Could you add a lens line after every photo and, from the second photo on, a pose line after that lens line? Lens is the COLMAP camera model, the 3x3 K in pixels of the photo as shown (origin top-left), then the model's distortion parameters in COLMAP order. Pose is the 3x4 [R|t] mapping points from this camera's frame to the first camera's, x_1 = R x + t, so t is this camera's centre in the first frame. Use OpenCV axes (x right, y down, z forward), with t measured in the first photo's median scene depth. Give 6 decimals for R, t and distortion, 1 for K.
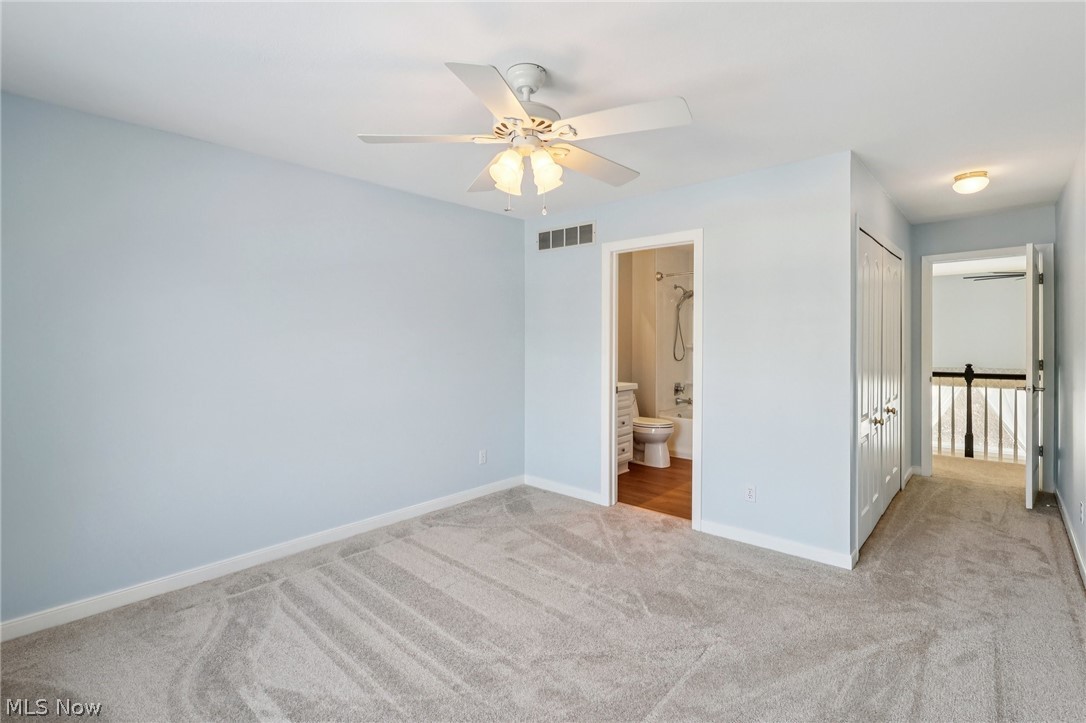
lens RADIAL K [[504.1, 0, 539.6], [0, 504.1, 351.4], [0, 0, 1]] dist [-0.002211, 0.001443]
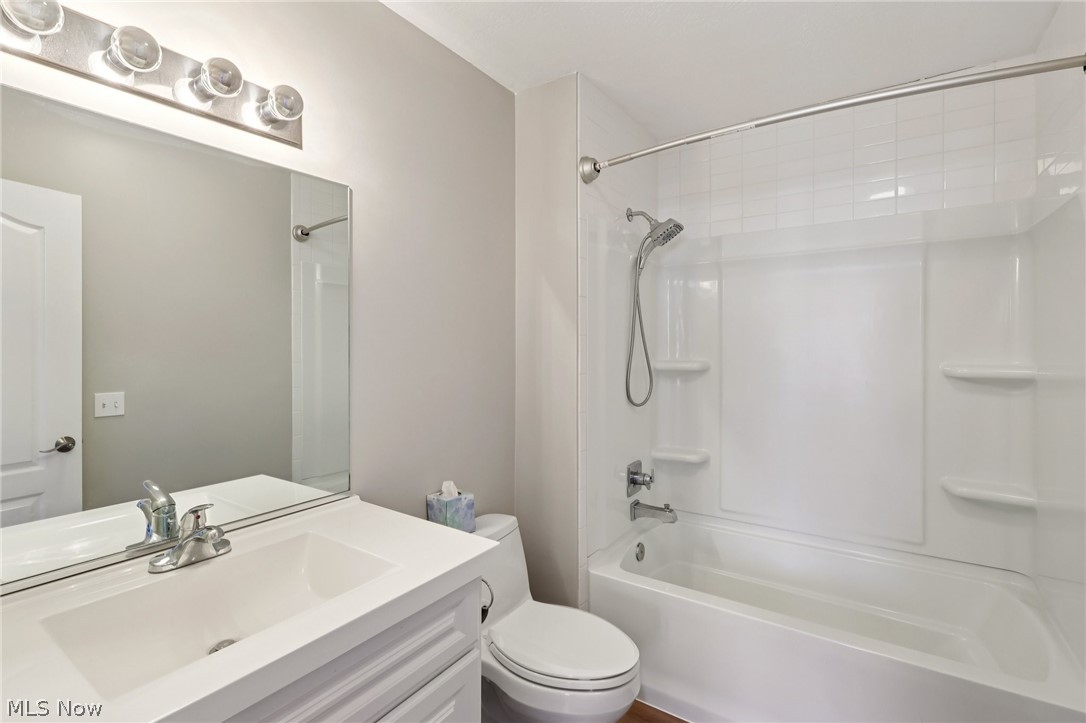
lens RADIAL K [[504.1, 0, 543.6], [0, 504.1, 355.0], [0, 0, 1]] dist [-0.002211, 0.001443]
pose [[0.989254, -0.003441, 0.146167, 0.148927], [0.003031, 0.999991, 0.003026, -0.021253], [-0.146177, -0.002550, 0.989255, 0.632852]]
